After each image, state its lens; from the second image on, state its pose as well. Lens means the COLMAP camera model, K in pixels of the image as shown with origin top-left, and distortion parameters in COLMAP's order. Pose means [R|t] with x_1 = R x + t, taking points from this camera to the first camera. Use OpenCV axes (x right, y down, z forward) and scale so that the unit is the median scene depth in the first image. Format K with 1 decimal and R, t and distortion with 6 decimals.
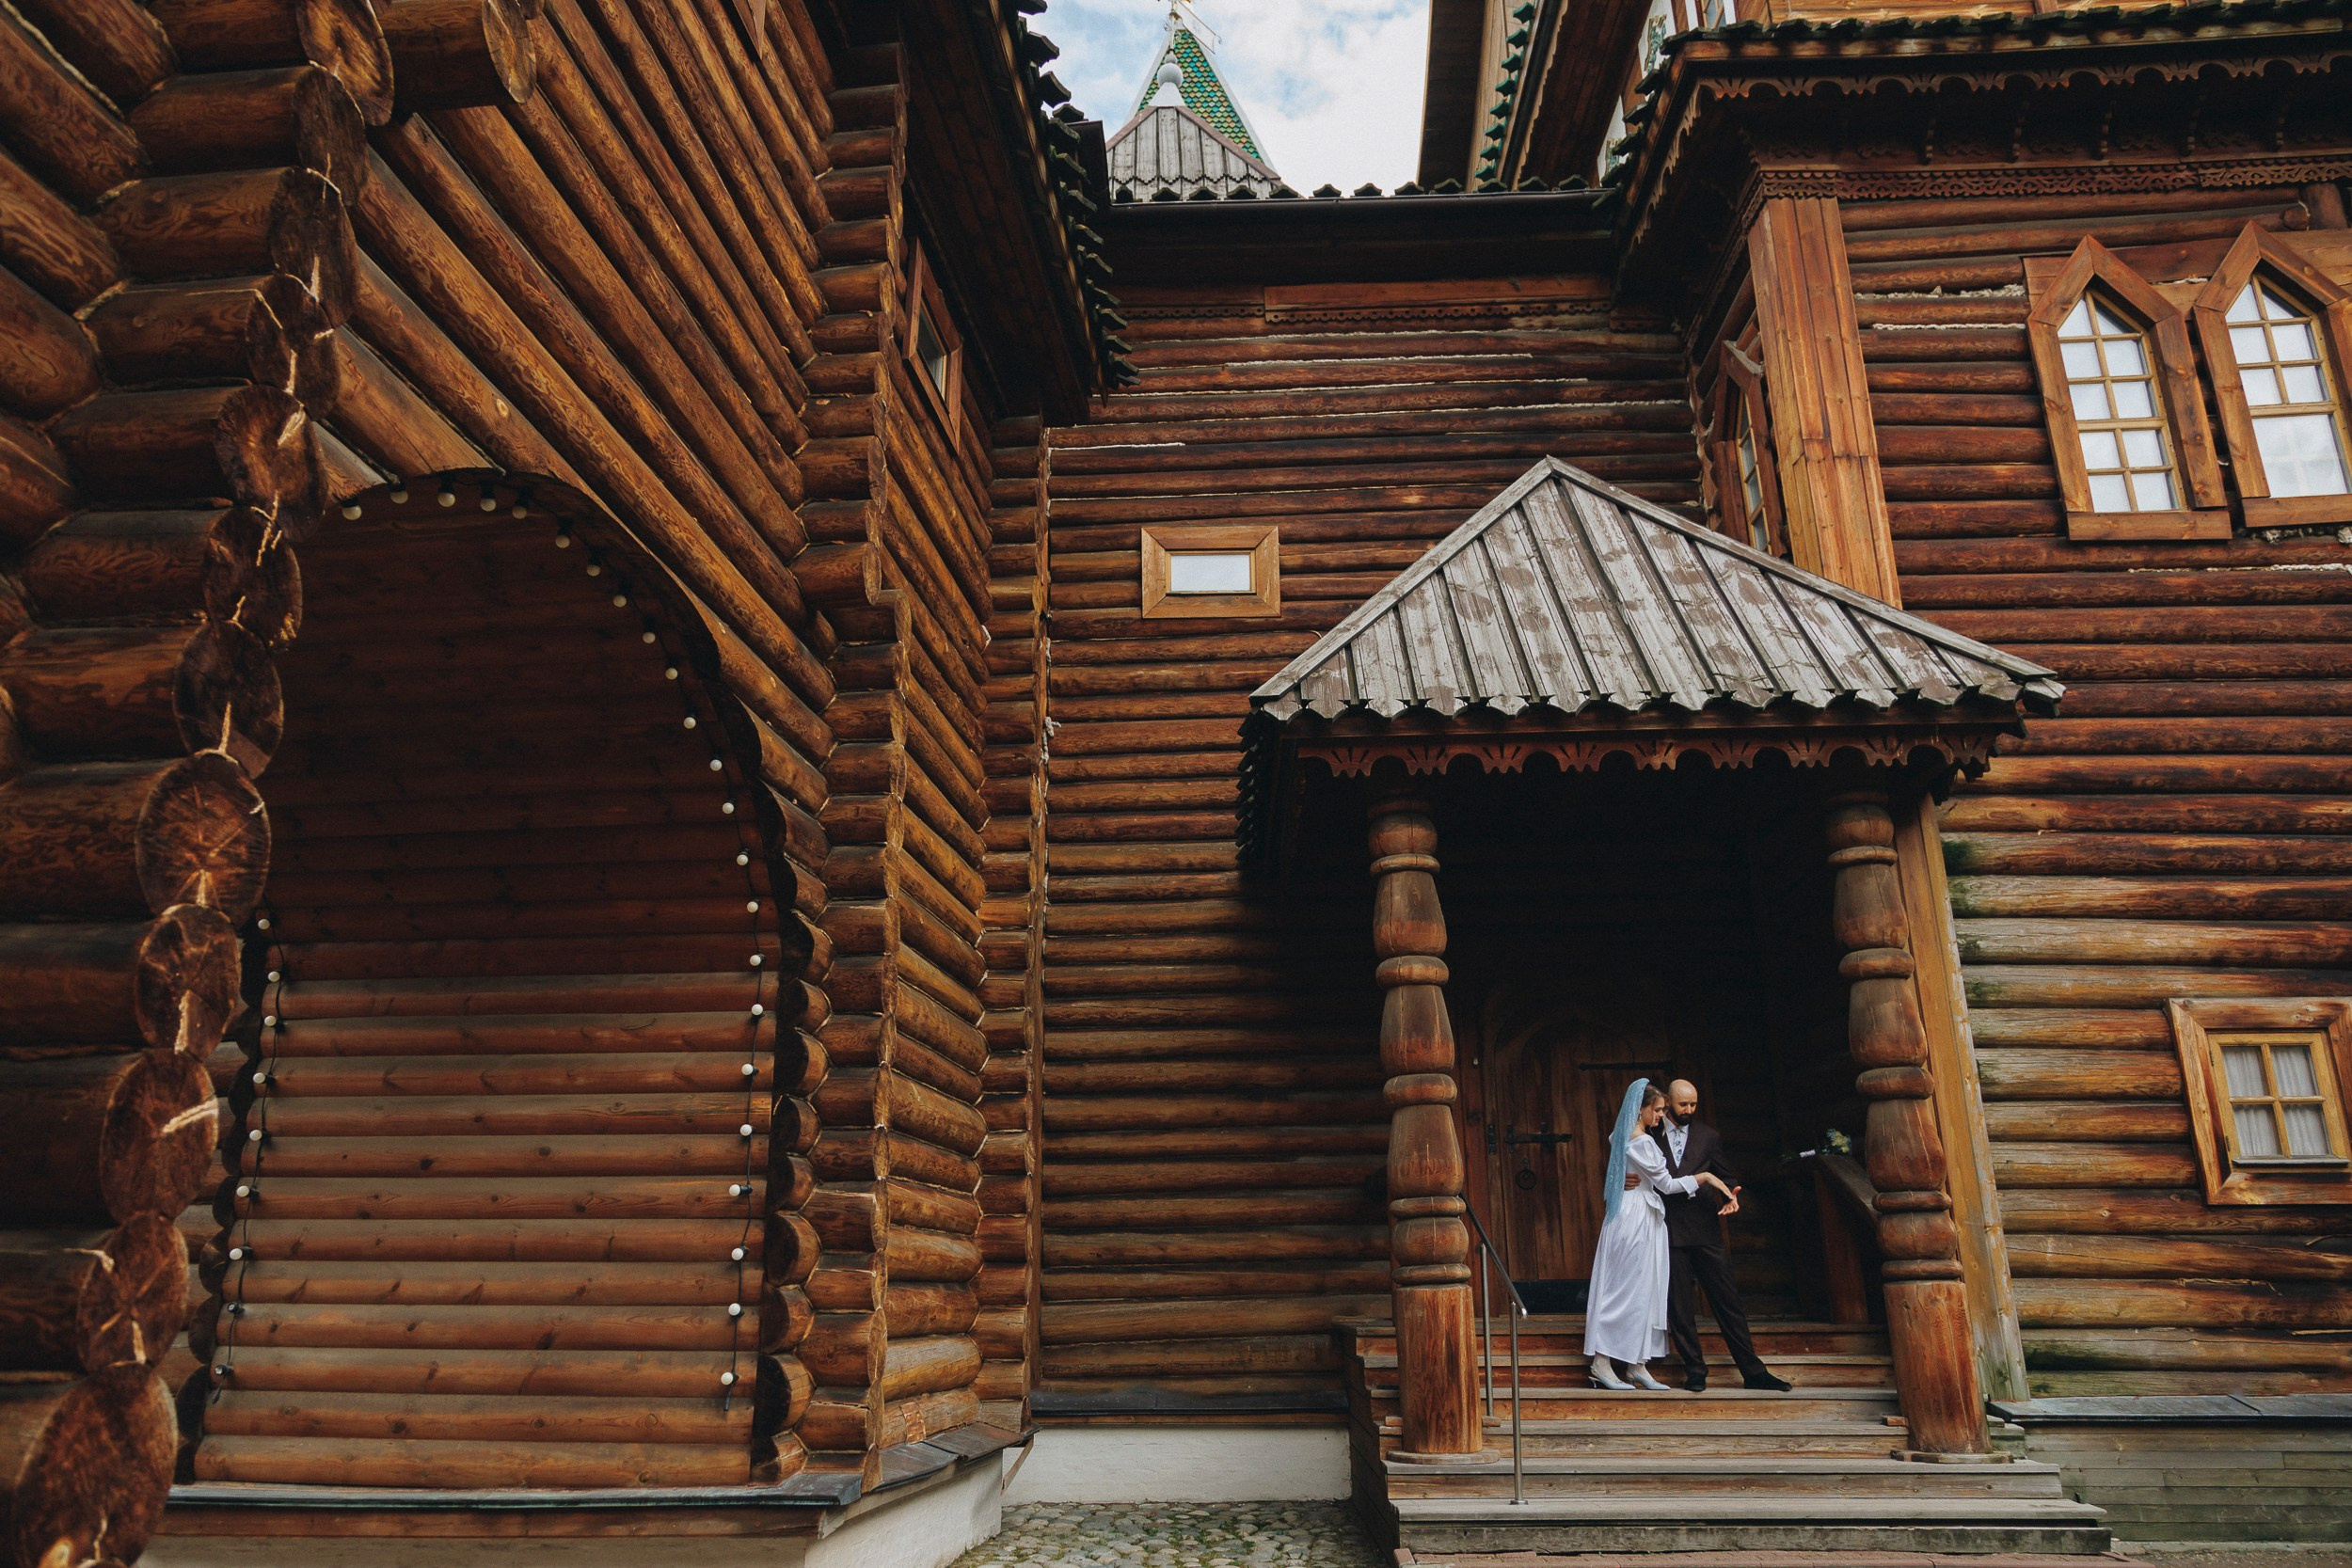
lens RADIAL K [[1579.4, 0, 1178.7], [0, 1579.4, 786.5], [0, 0, 1]] dist [0.002934, 0.000676]
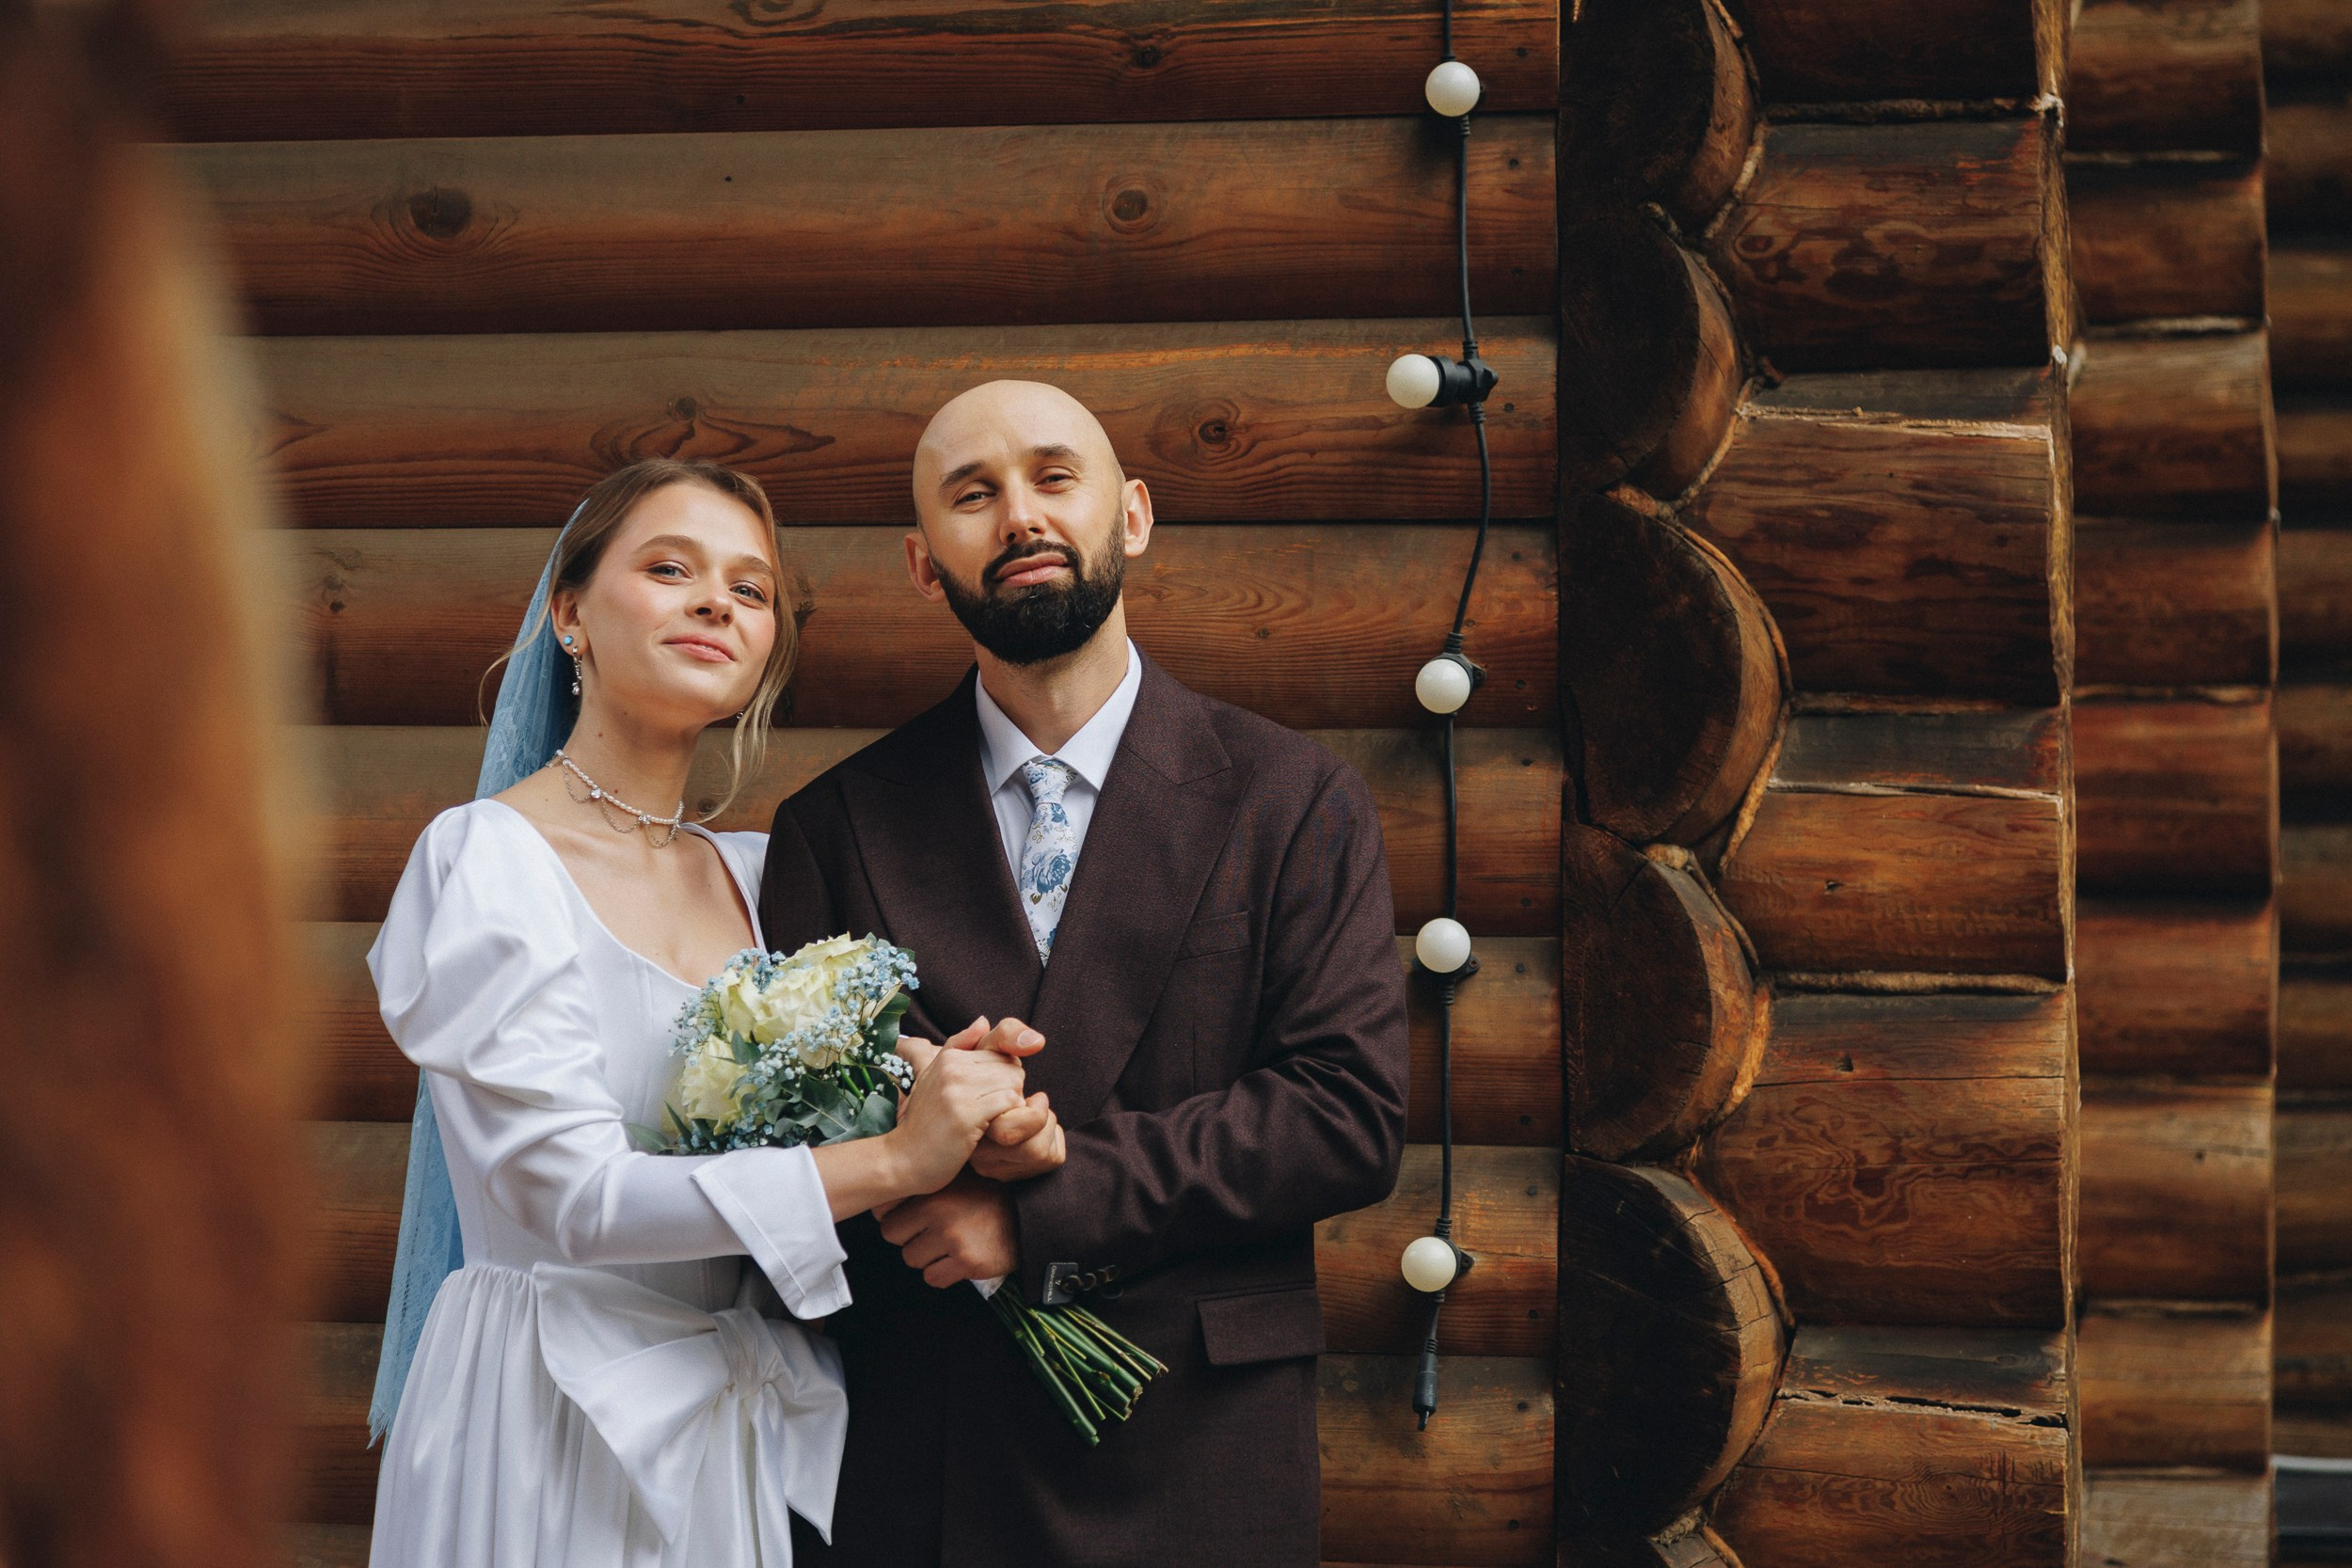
lens RADIAL K [[5762.9, 0, 1175.1], [0, 5762.9, 782.2], [0, 0, 1]] dist [0.046695, 0.000000]
pose [[0.993062, 0.014313, -0.116715, -0.223041], [0.013043, 0.973032, 0.230300, 0.134902], [0.116864, -0.230224, 0.966095, 0.274344]]
